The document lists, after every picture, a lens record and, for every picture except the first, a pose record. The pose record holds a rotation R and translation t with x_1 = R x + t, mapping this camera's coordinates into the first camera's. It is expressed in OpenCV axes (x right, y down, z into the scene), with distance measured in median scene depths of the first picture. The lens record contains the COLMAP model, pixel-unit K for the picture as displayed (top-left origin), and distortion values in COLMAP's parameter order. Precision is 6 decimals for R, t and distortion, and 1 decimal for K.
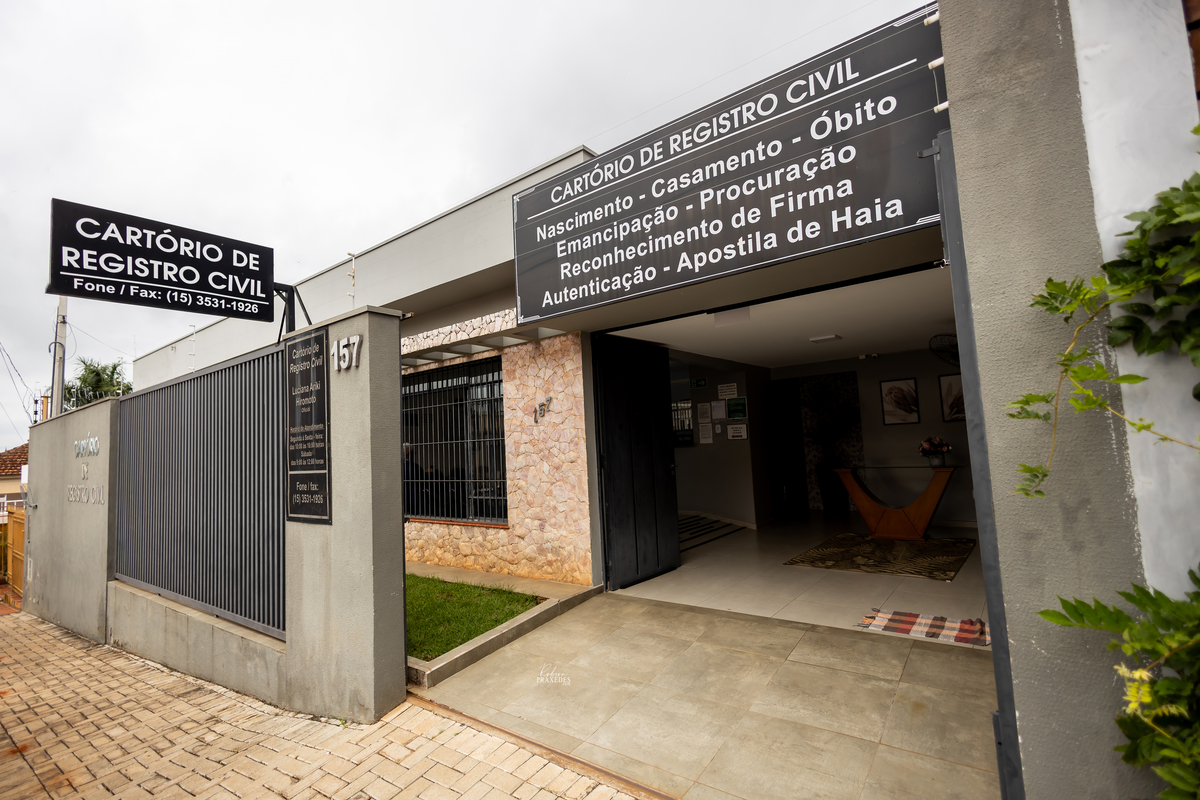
lens RADIAL K [[613.4, 0, 600.0], [0, 613.4, 400.0], [0, 0, 1]] dist [0.014006, -0.010721]
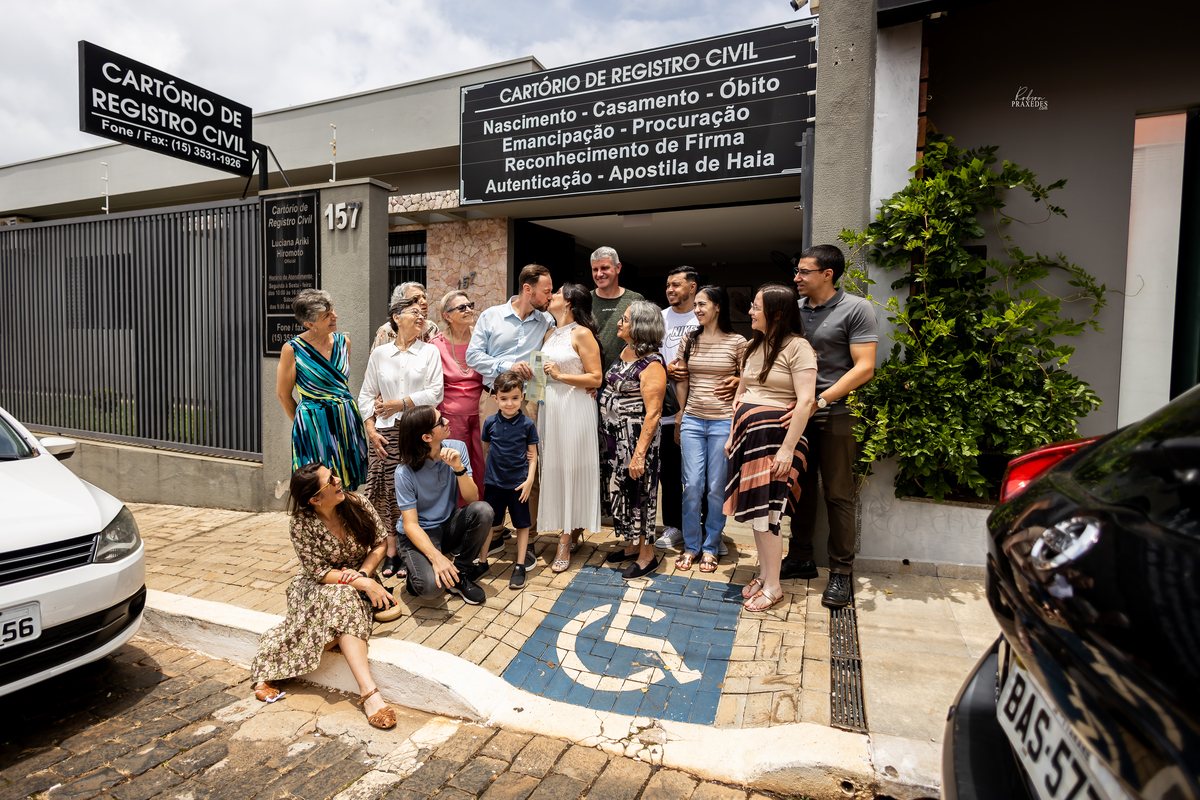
lens RADIAL K [[613.4, 0, 600.0], [0, 613.4, 400.0], [0, 0, 1]] dist [0.014006, -0.010721]
pose [[0.963464, 0.035749, 0.265441, -0.223436], [-0.080415, 0.983940, 0.159363, 0.043725], [-0.255481, -0.174885, 0.950865, -0.317771]]
